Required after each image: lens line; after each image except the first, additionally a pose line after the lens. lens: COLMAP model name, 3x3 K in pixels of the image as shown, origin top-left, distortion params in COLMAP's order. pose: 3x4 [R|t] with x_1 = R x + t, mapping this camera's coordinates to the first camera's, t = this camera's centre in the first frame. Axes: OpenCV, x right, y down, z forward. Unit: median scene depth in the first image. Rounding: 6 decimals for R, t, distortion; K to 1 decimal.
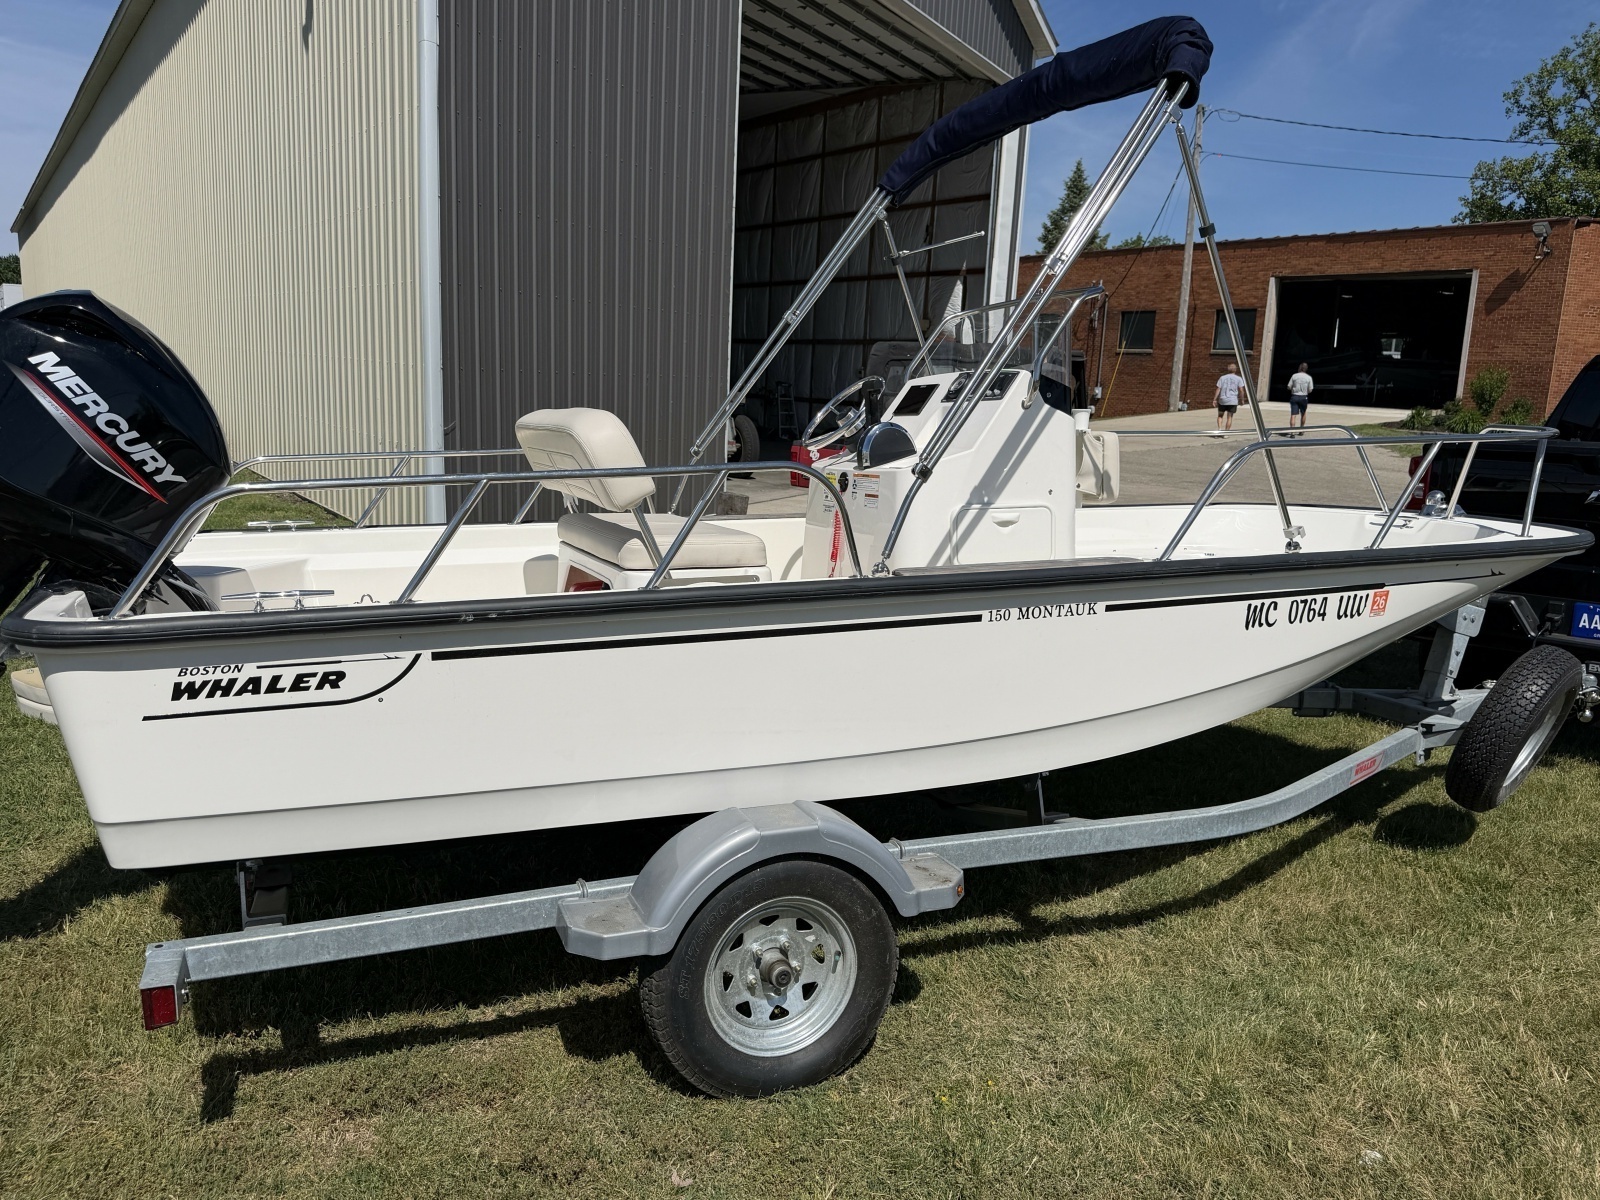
lens RADIAL K [[1195.4, 0, 765.4], [0, 1195.4, 599.0], [0, 0, 1]] dist [0.009647, -0.005617]
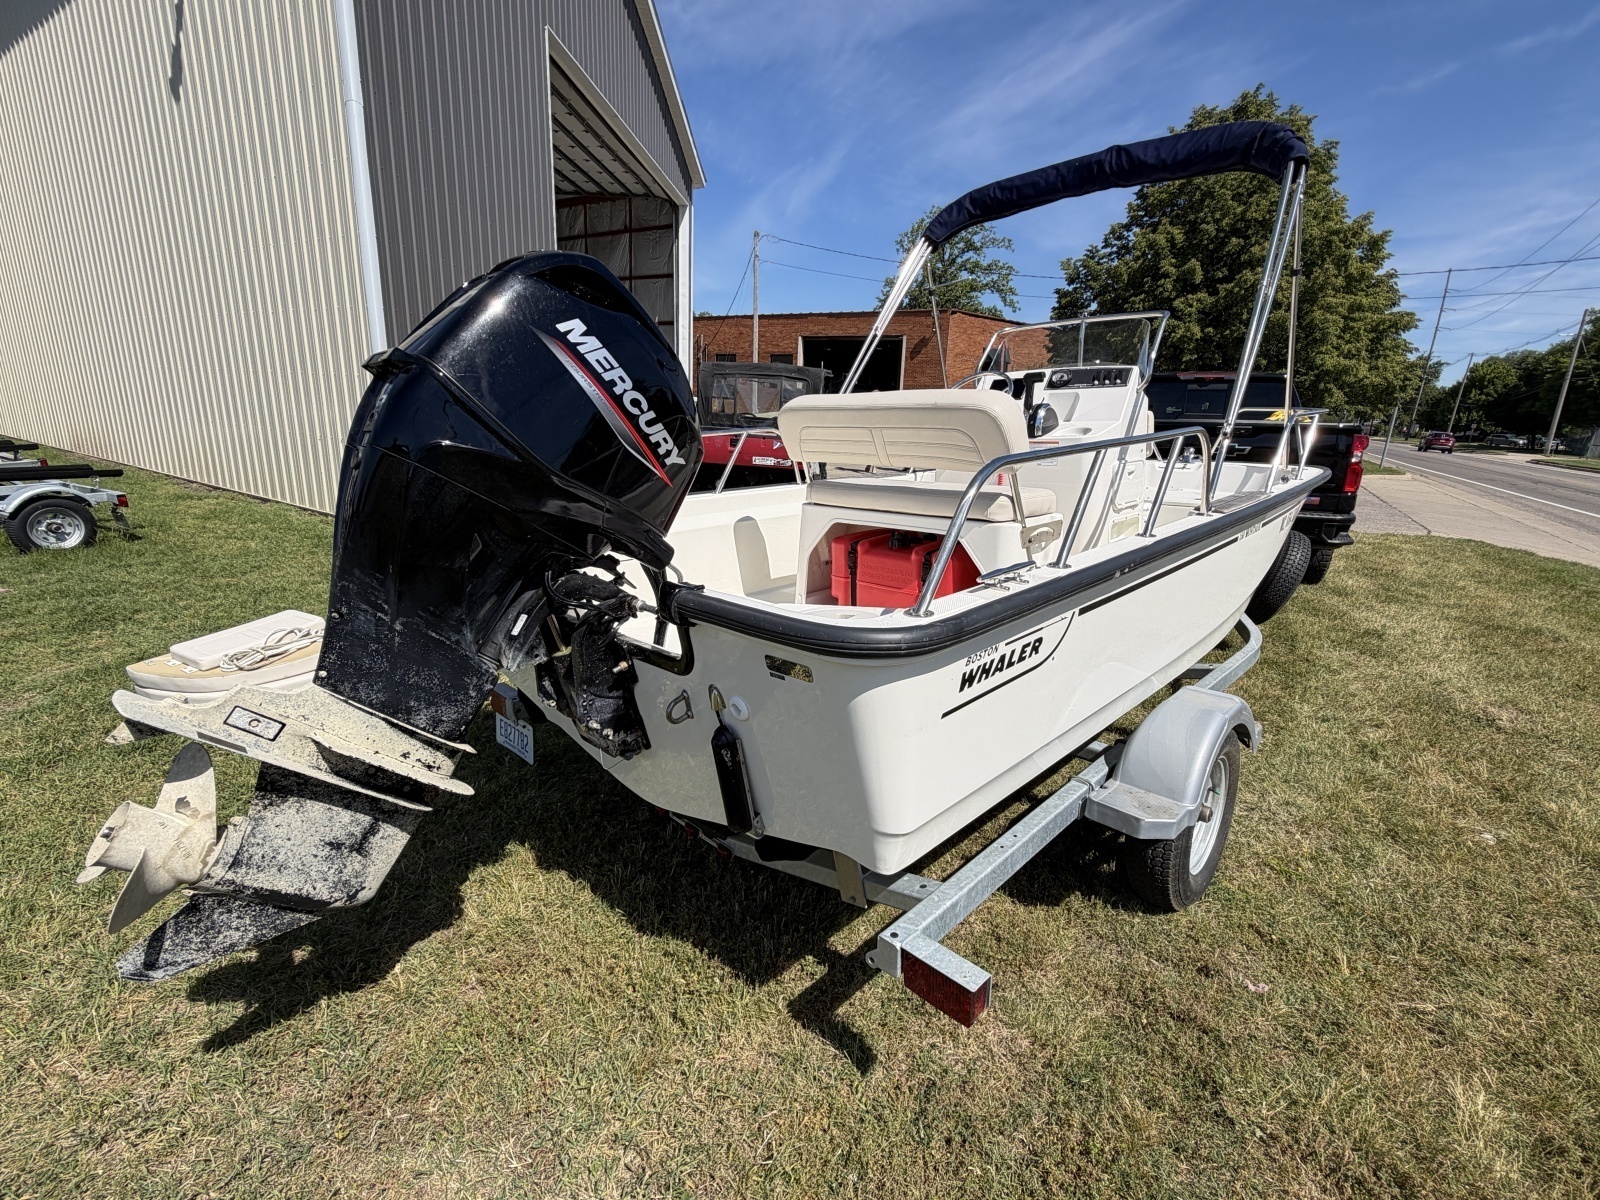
lens RADIAL K [[704.6, 0, 796.8], [0, 704.6, 594.8], [0, 0, 1]] dist [0.001811, -0.000013]
pose [[0.917026, -0.109214, 0.383582, -0.583904], [0.072886, 0.991471, 0.108045, -0.043141], [-0.392110, -0.071123, 0.917165, 0.391213]]
